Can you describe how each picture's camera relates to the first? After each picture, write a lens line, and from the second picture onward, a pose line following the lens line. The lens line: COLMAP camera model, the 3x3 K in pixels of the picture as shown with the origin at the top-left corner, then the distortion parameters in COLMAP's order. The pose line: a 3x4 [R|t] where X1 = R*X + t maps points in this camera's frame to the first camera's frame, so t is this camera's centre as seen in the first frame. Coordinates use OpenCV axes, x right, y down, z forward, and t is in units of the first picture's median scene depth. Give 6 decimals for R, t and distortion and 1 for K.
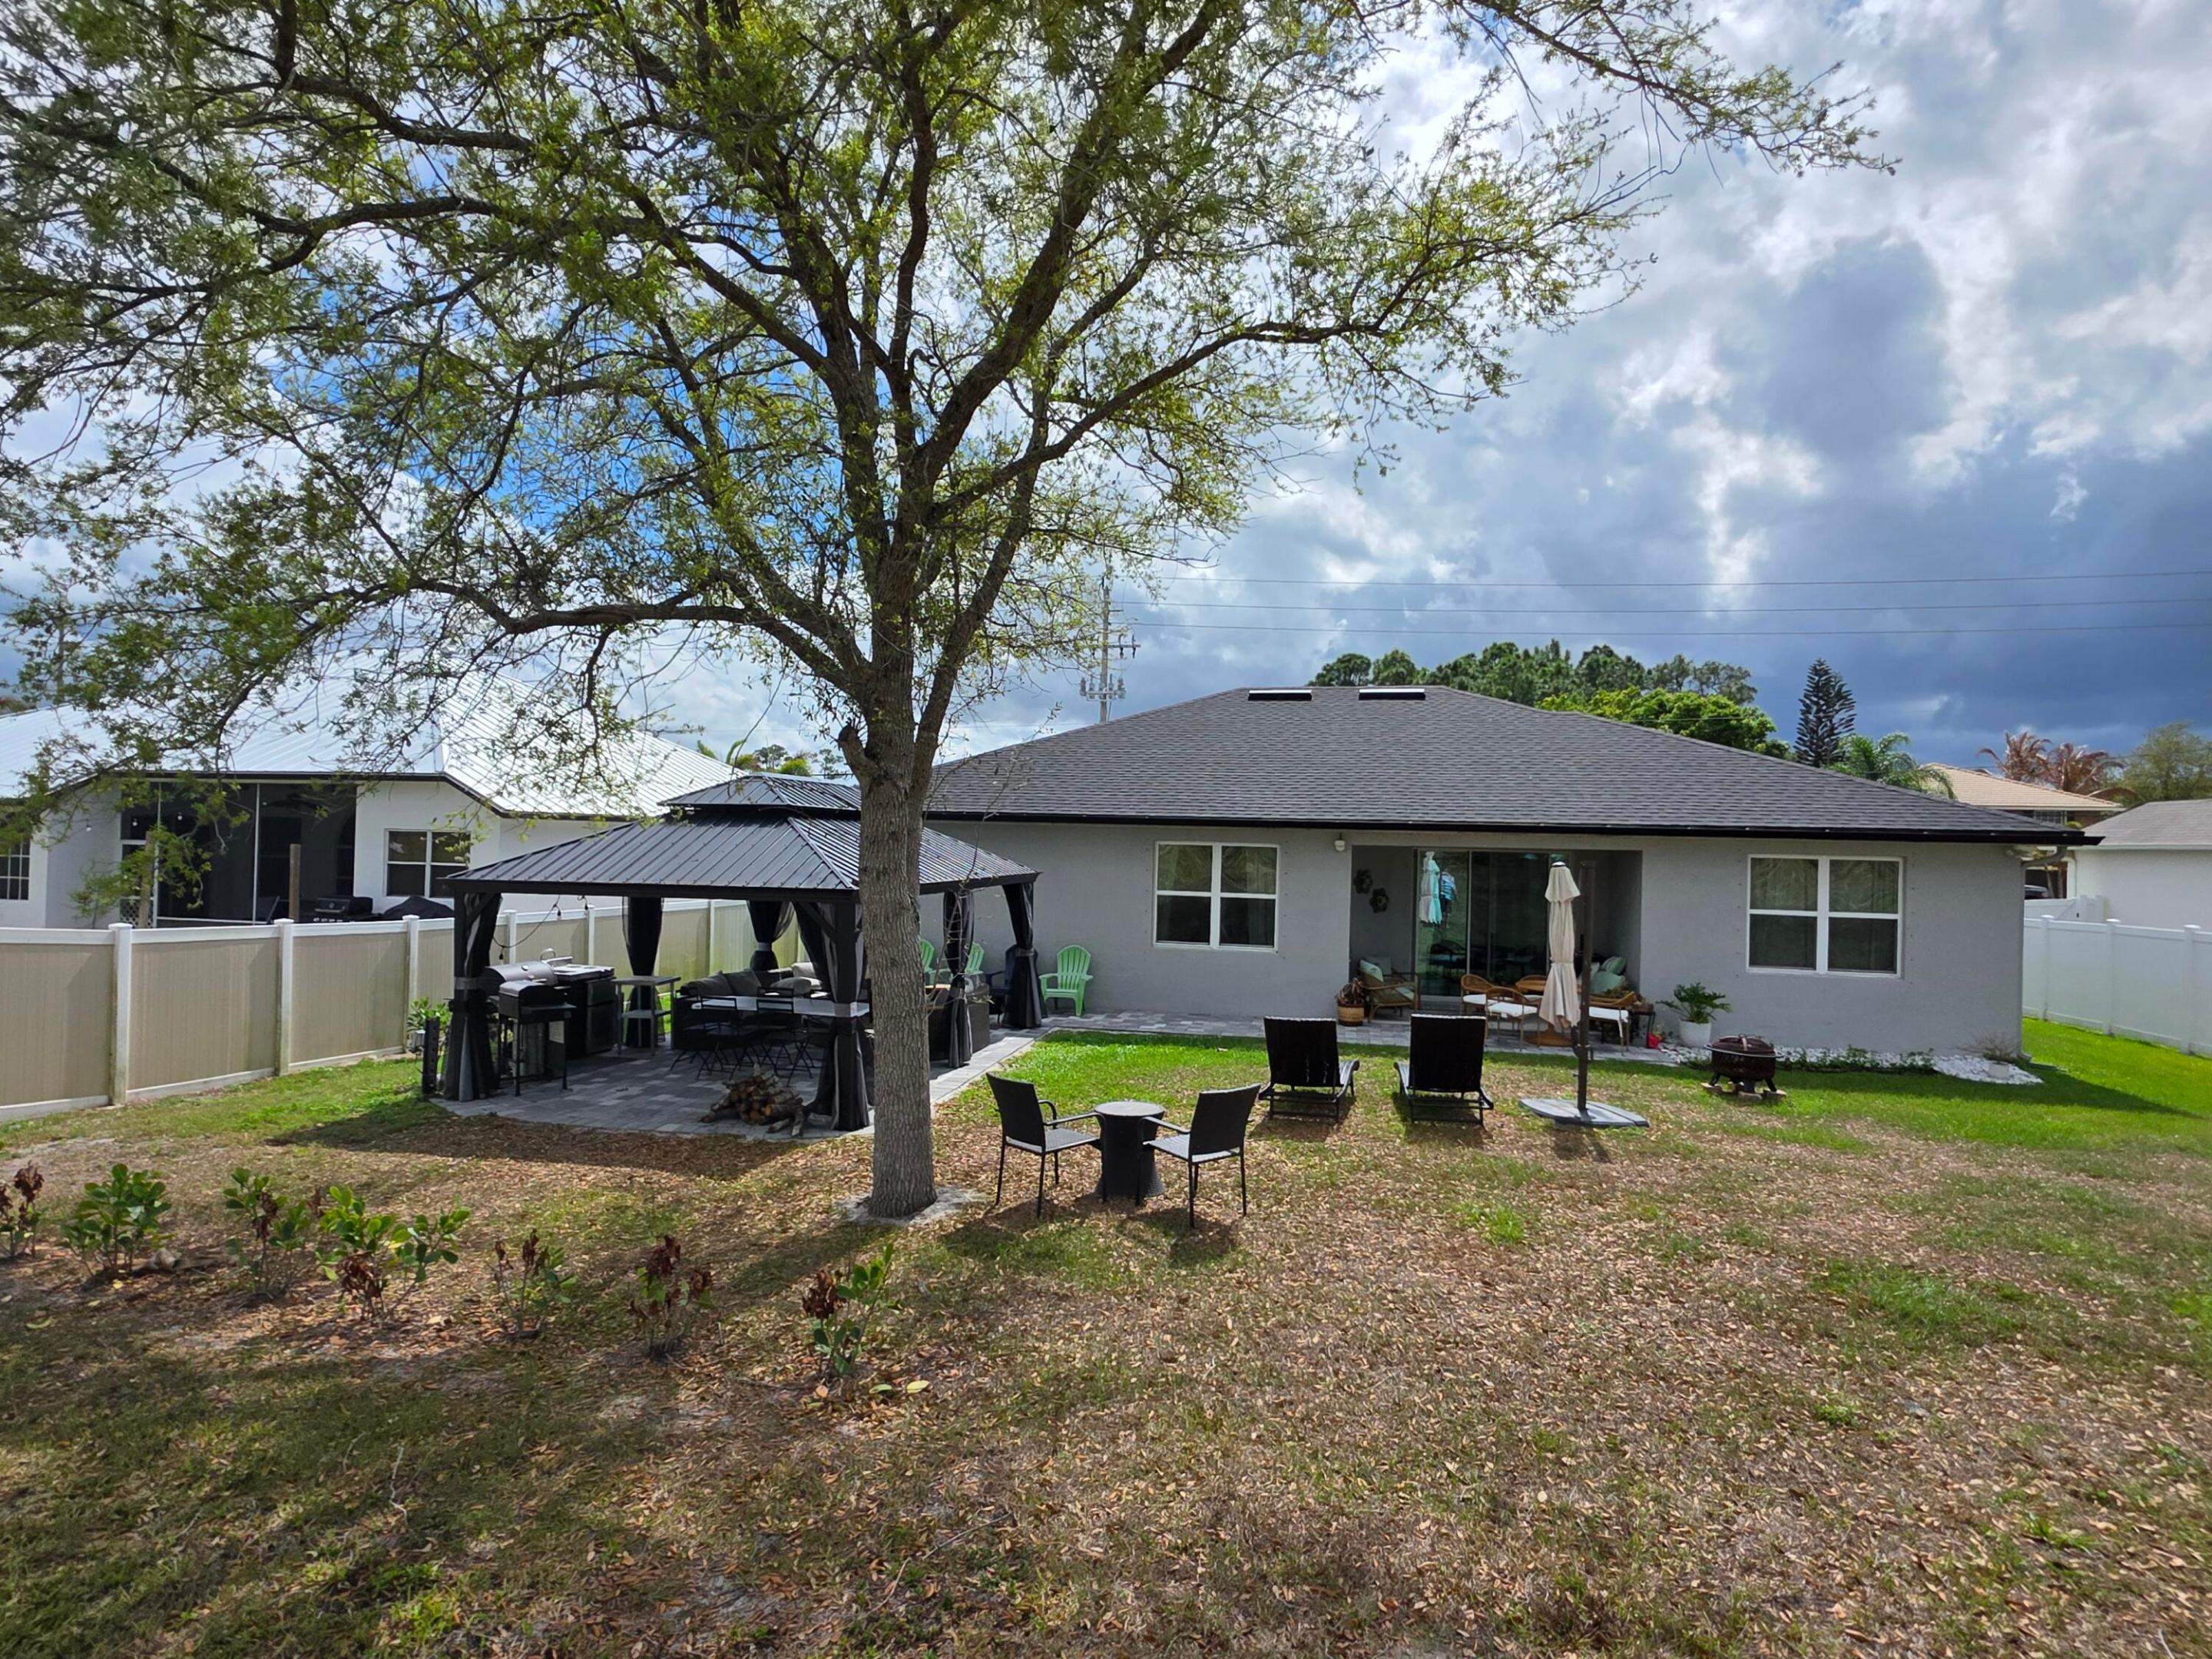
lens RADIAL K [[1130.9, 0, 1102.1], [0, 1130.9, 845.4], [0, 0, 1]] dist [-0.000914, 0.001211]
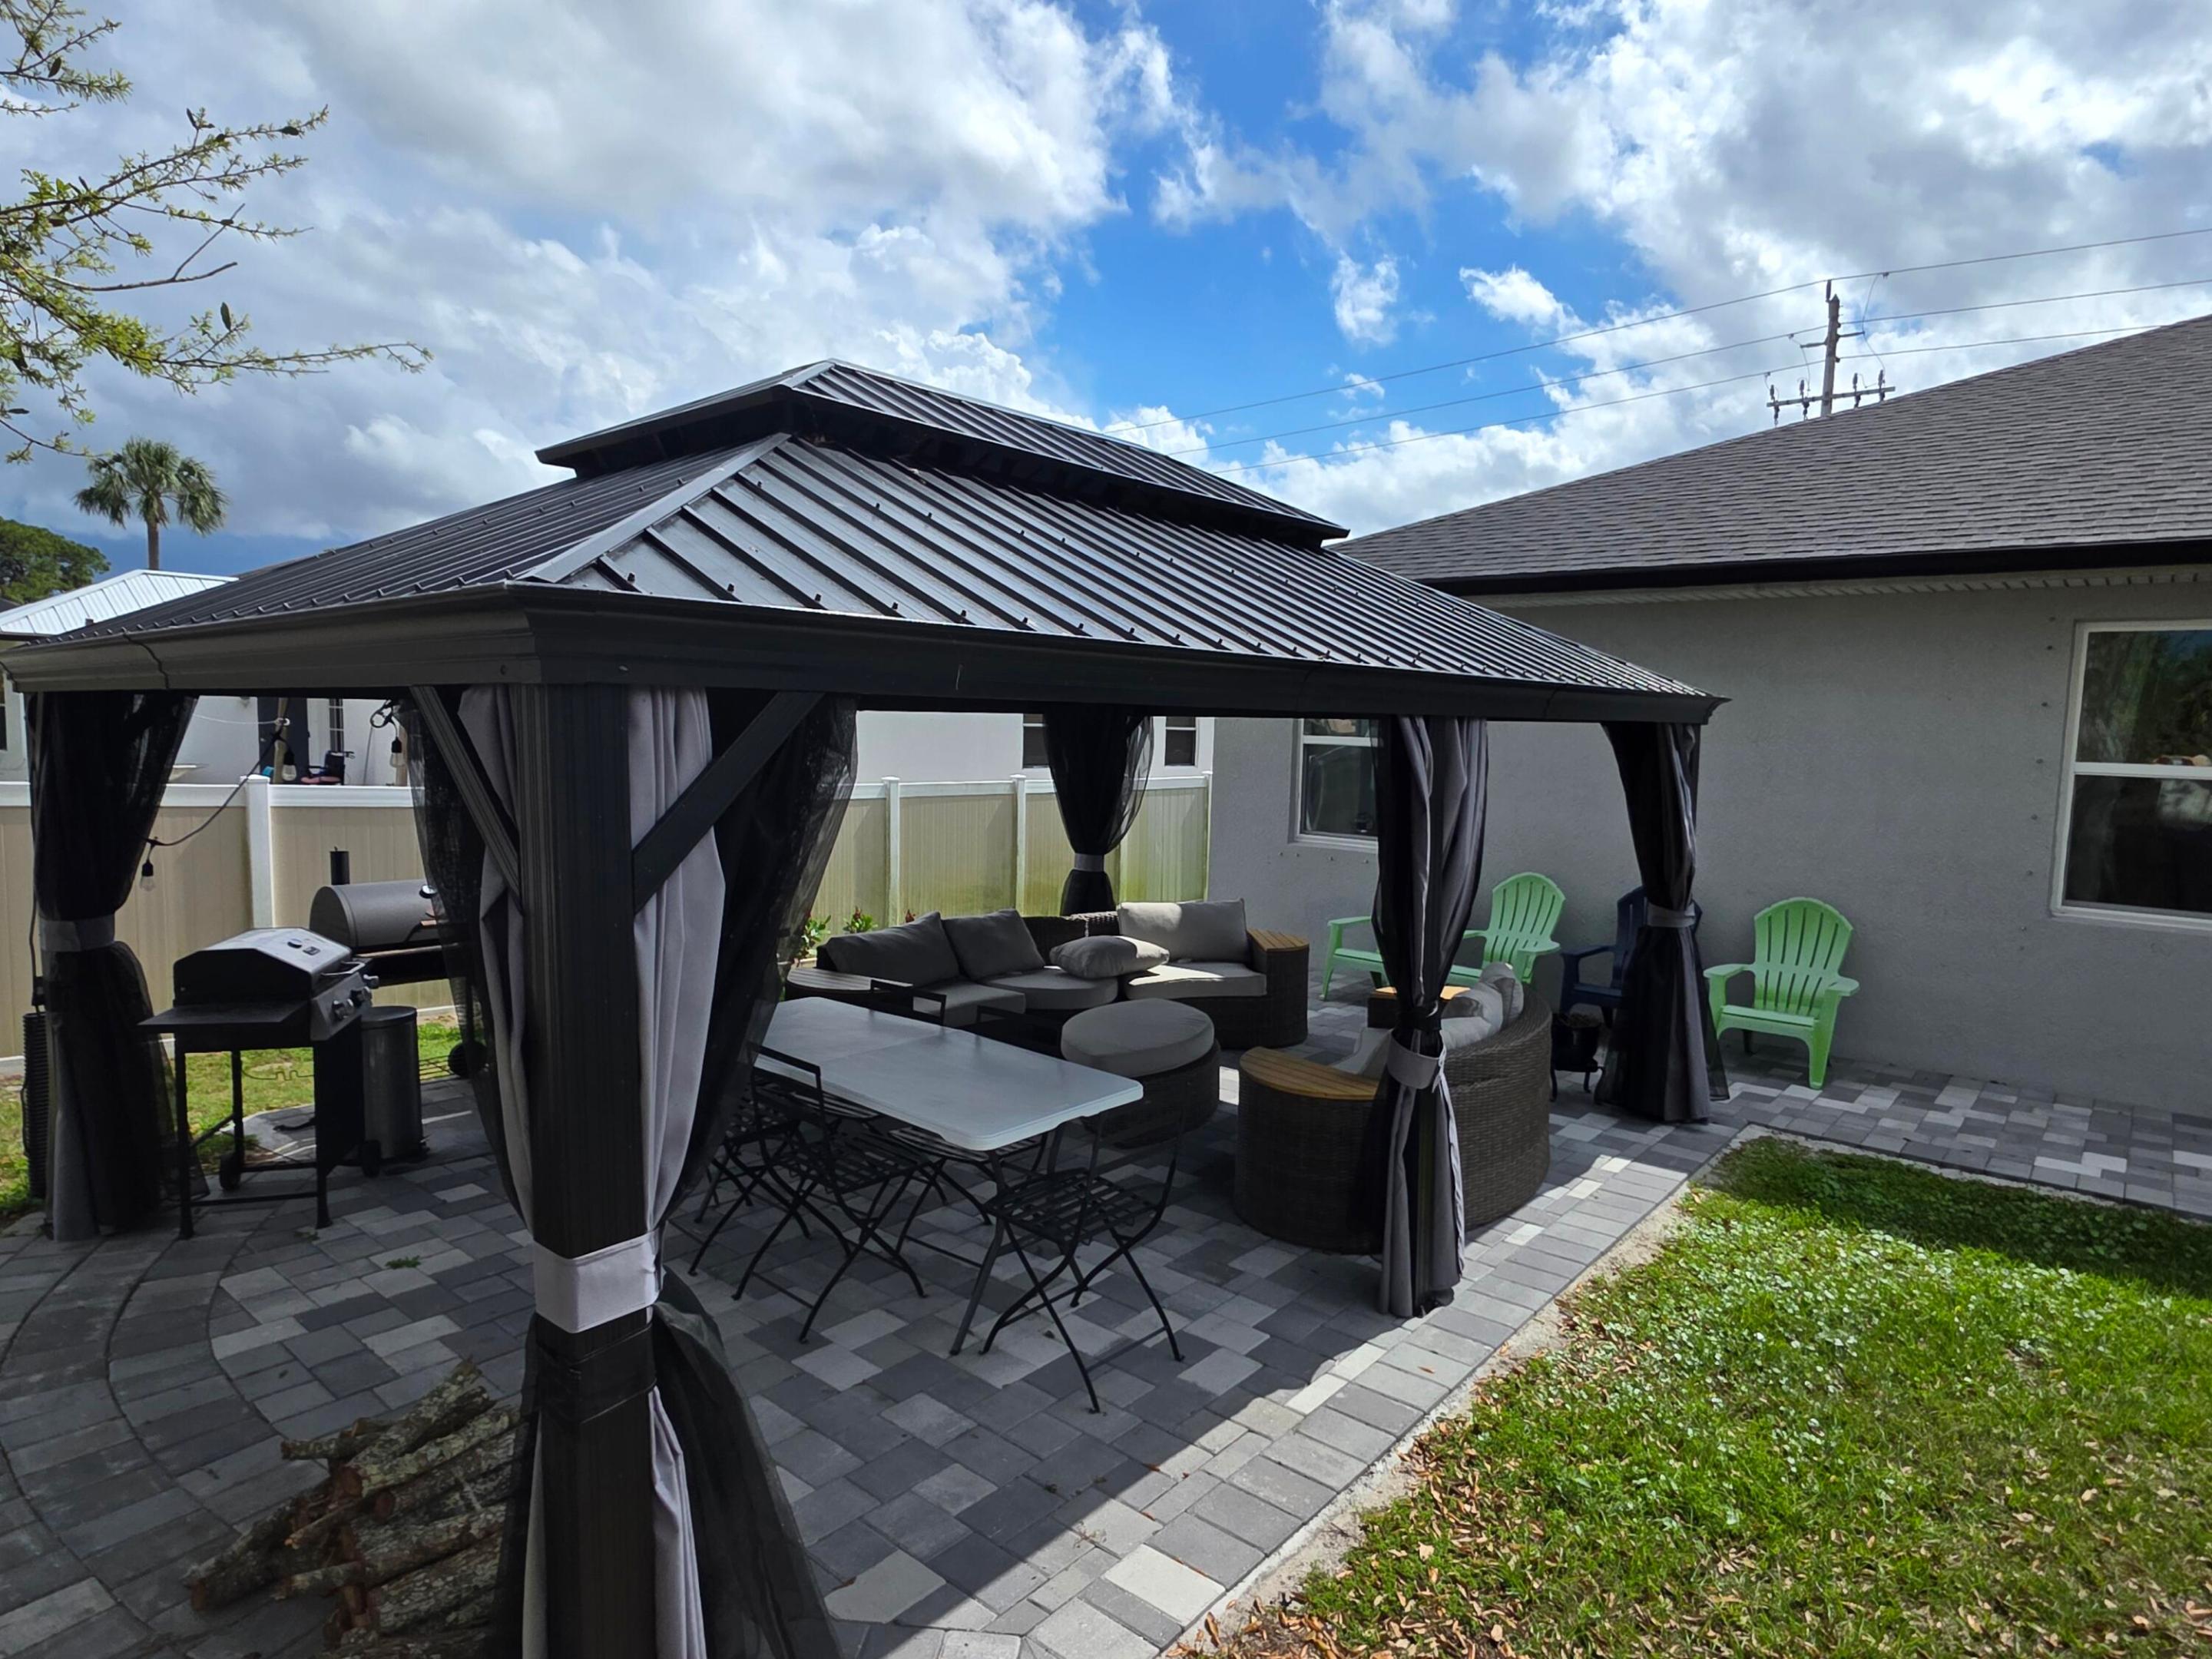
lens RADIAL K [[1251.1, 0, 1106.0], [0, 1251.1, 829.5], [0, 0, 1]] dist [0.002278, 0.000500]
pose [[0.880773, 0.042940, -0.471587, -0.036975], [-0.005792, 0.996783, 0.079944, 0.033395], [0.473503, -0.067682, 0.878188, 0.537212]]
